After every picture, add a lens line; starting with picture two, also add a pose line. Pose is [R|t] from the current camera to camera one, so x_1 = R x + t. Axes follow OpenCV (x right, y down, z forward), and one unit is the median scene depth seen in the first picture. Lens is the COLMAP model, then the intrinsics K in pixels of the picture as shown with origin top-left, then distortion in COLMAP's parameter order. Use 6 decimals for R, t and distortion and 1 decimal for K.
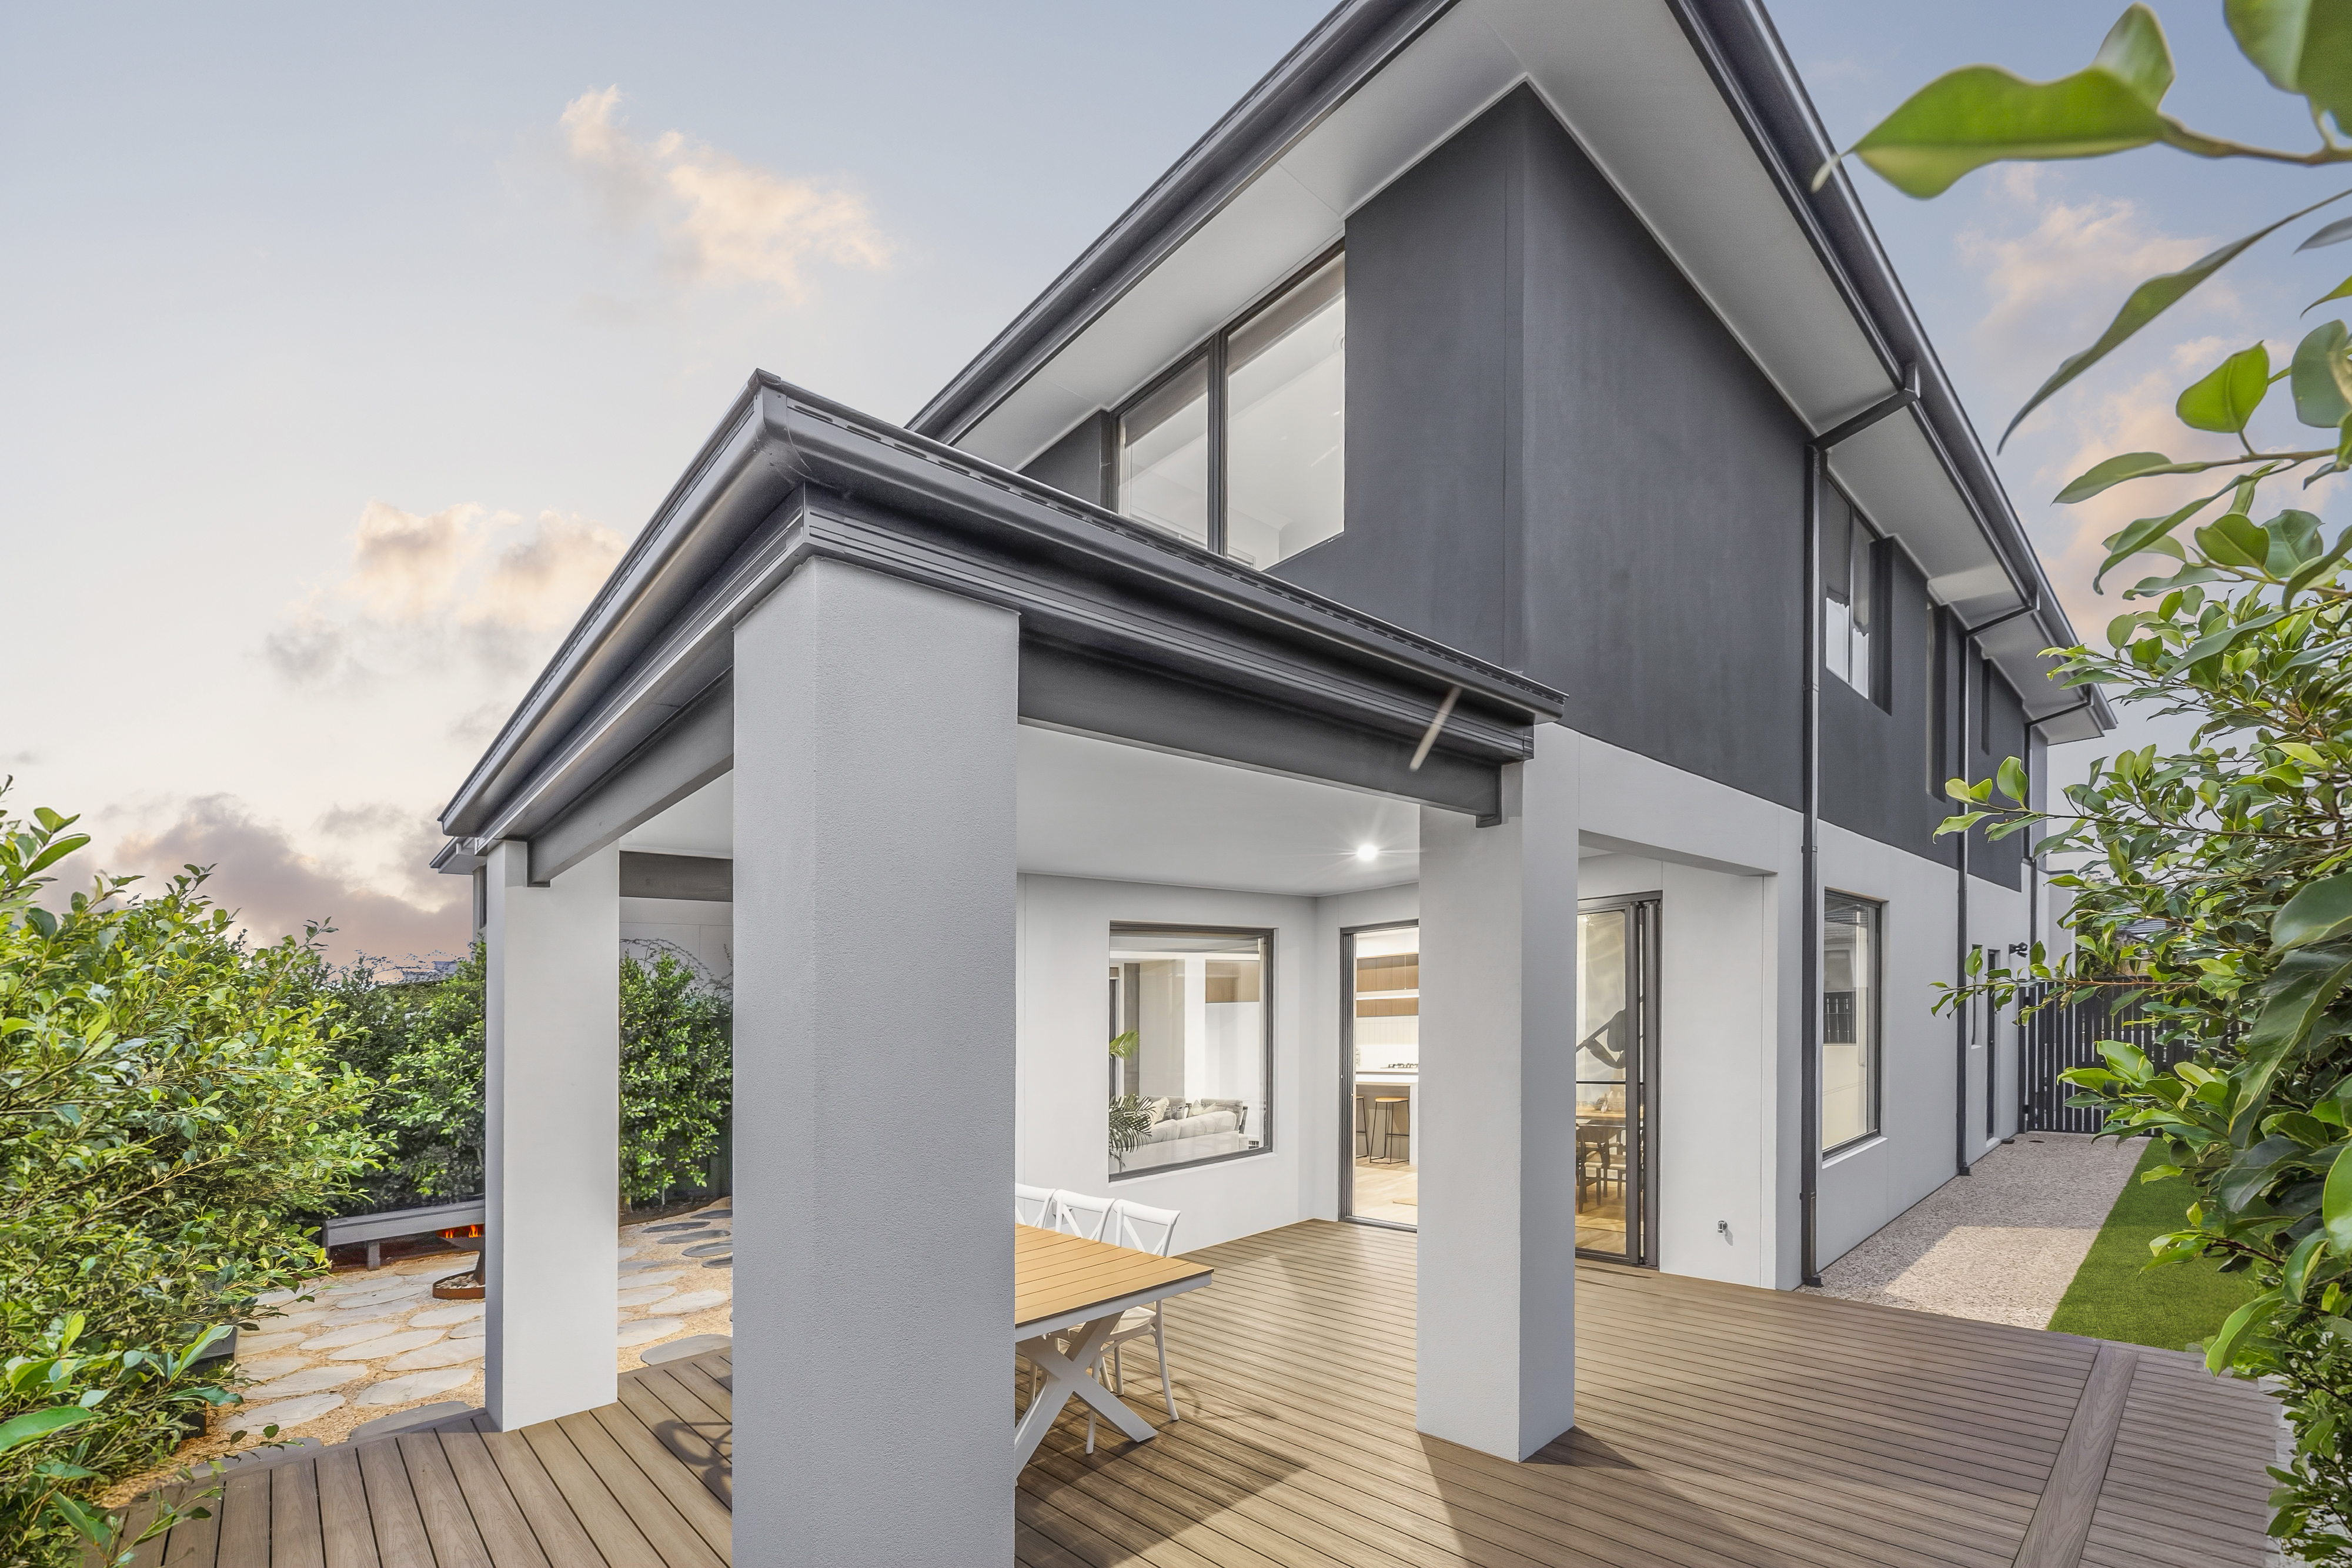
lens RADIAL K [[1051.1, 0, 1172.7], [0, 1051.1, 856.9], [0, 0, 1]] dist [-0.003943, -0.000362]
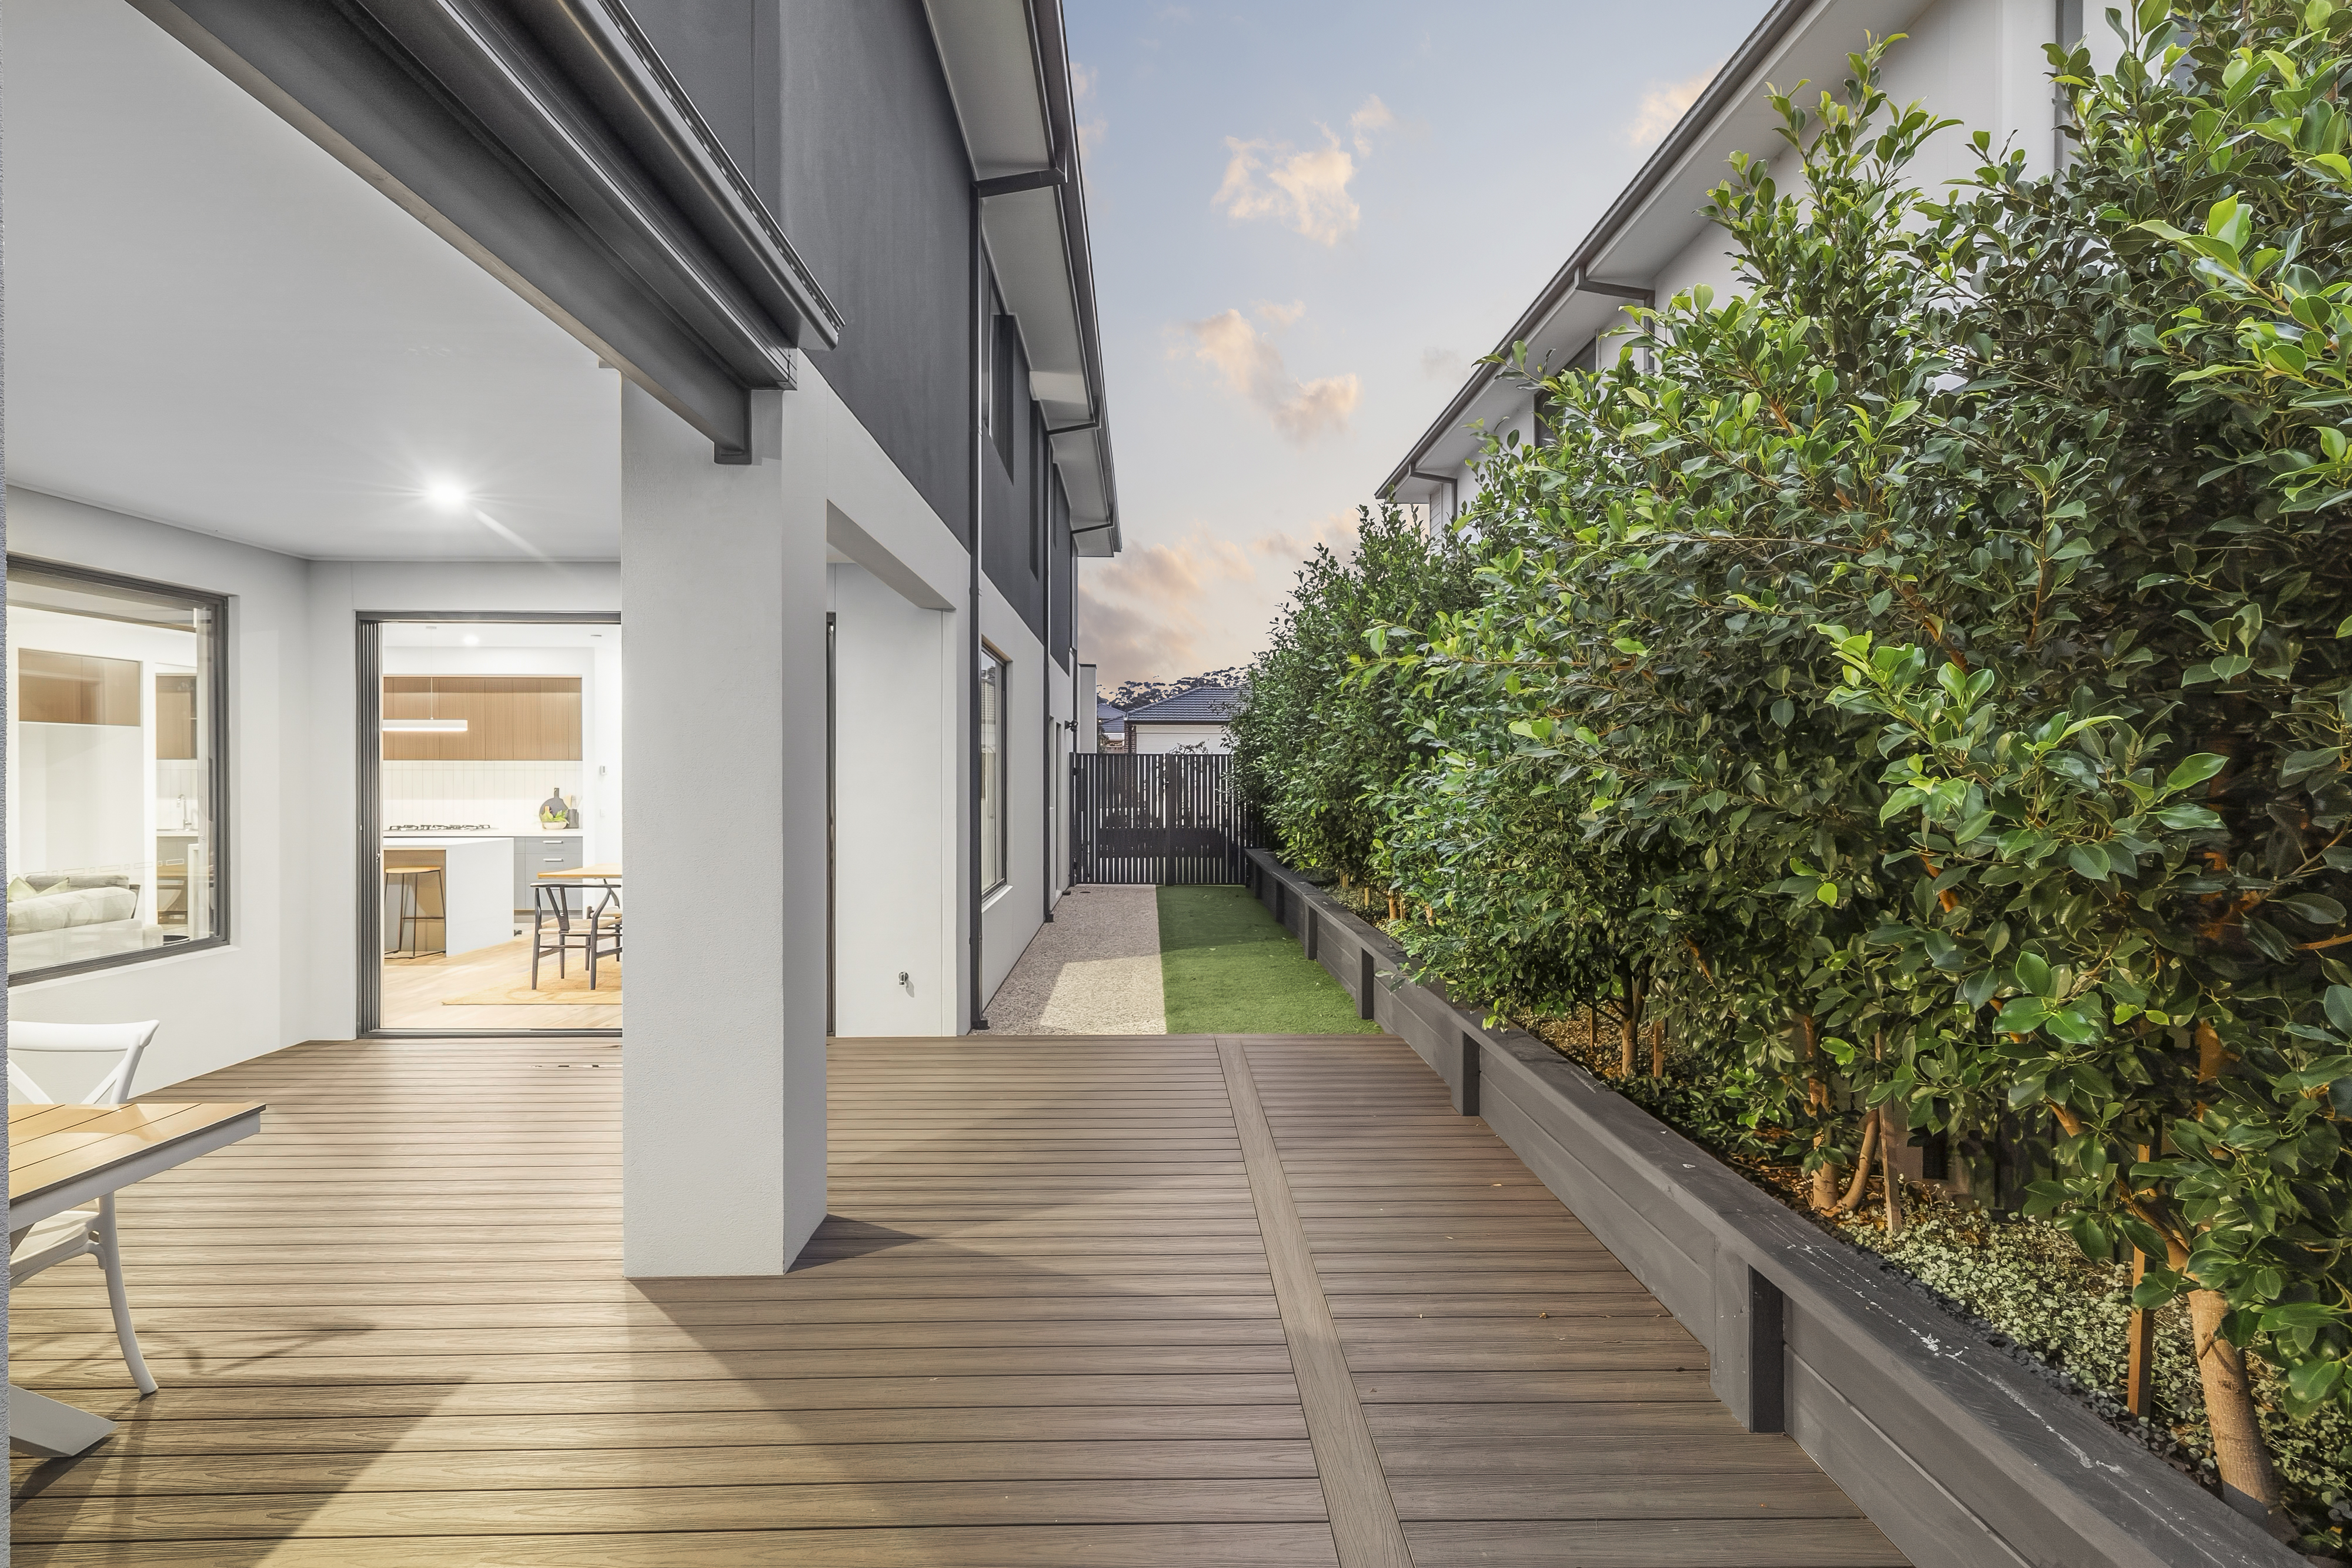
lens RADIAL K [[1168.7, 0, 1175.0], [0, 1168.7, 771.2], [0, 0, 1]] dist [-0.001926, 0.000326]
pose [[0.630908, 0.049318, 0.774289, -0.096983], [-0.133708, 0.989958, 0.045893, 0.081743], [-0.764250, -0.132483, 0.631166, 0.174283]]
